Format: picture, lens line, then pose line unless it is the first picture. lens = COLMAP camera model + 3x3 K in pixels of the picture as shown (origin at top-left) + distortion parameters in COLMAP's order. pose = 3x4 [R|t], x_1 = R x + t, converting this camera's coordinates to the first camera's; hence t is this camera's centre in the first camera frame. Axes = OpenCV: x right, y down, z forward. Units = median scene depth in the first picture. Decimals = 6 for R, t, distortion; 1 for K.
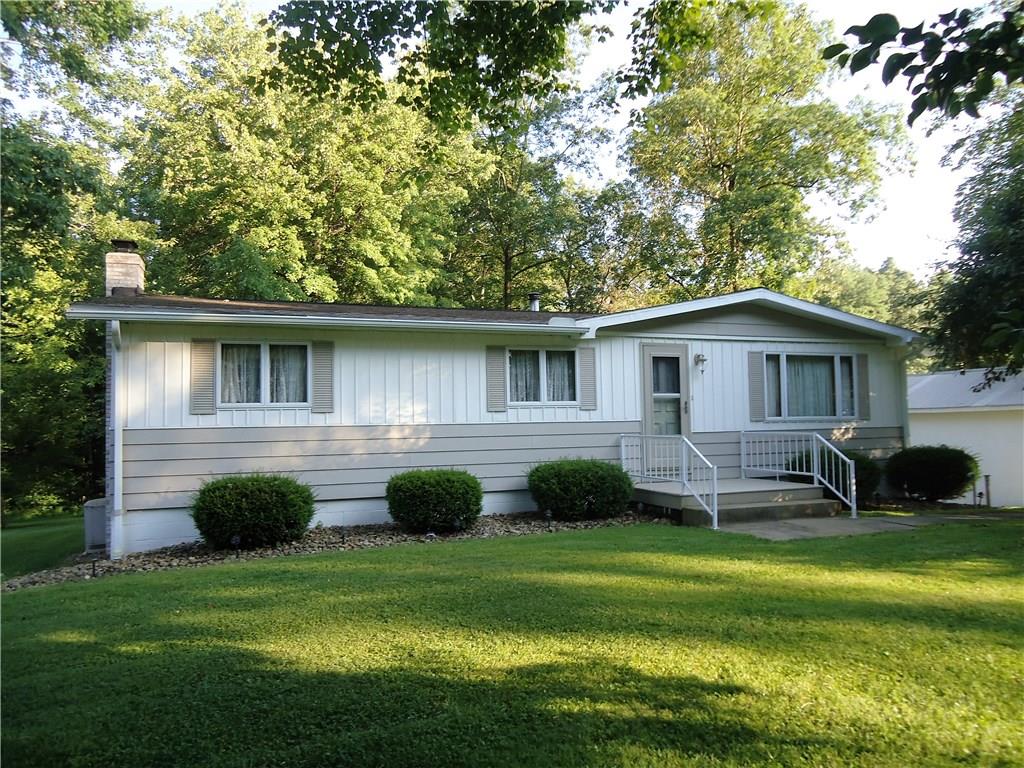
lens RADIAL K [[750.8, 0, 504.0], [0, 750.8, 385.8], [0, 0, 1]] dist [0.006792, -0.004781]
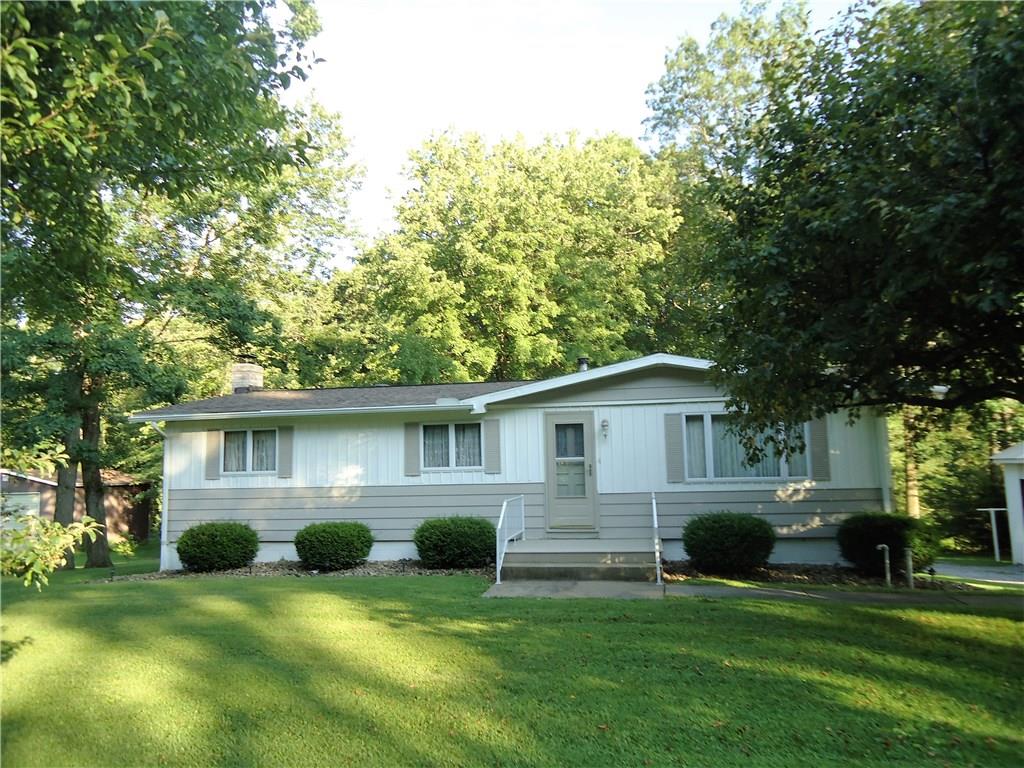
lens RADIAL K [[750.8, 0, 504.0], [0, 750.8, 385.8], [0, 0, 1]] dist [0.006792, -0.004781]
pose [[0.854213, -0.057245, -0.516763, 0.713460], [0.034878, 0.997991, -0.052900, -0.039703], [0.518753, 0.027164, 0.854493, 0.011462]]
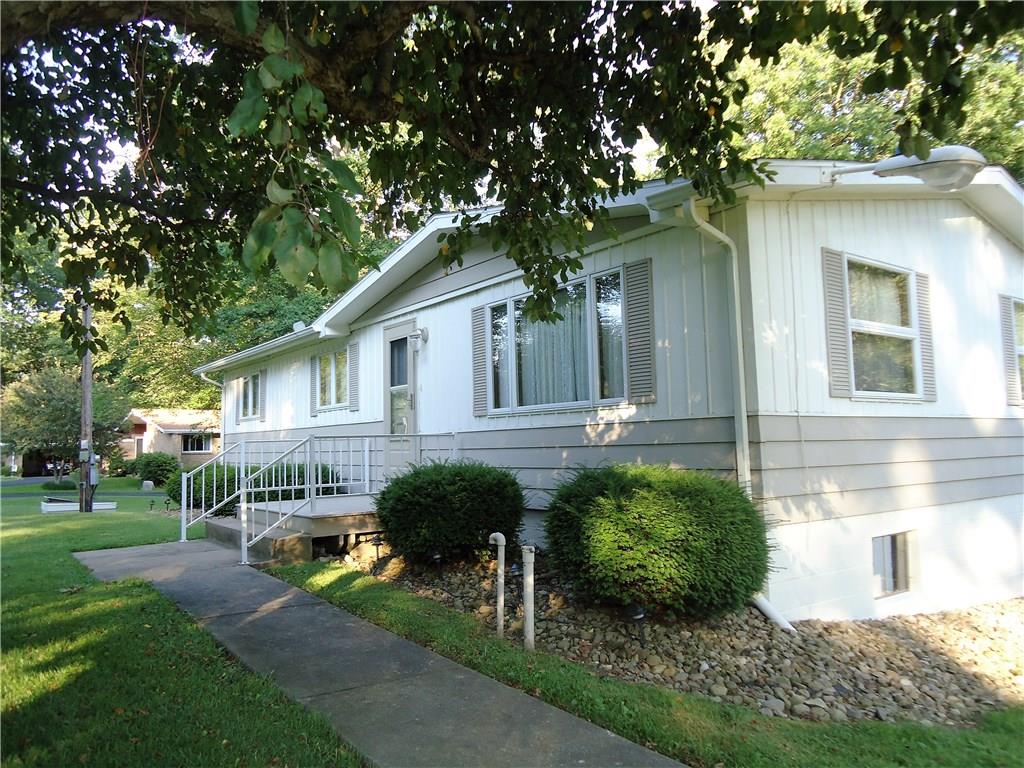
lens RADIAL K [[750.8, 0, 504.0], [0, 750.8, 385.8], [0, 0, 1]] dist [0.006792, -0.004781]
pose [[0.263833, -0.064128, -0.962434, 1.018208], [0.078516, 0.995904, -0.044835, 0.055312], [0.961367, -0.063738, 0.267788, 0.903579]]
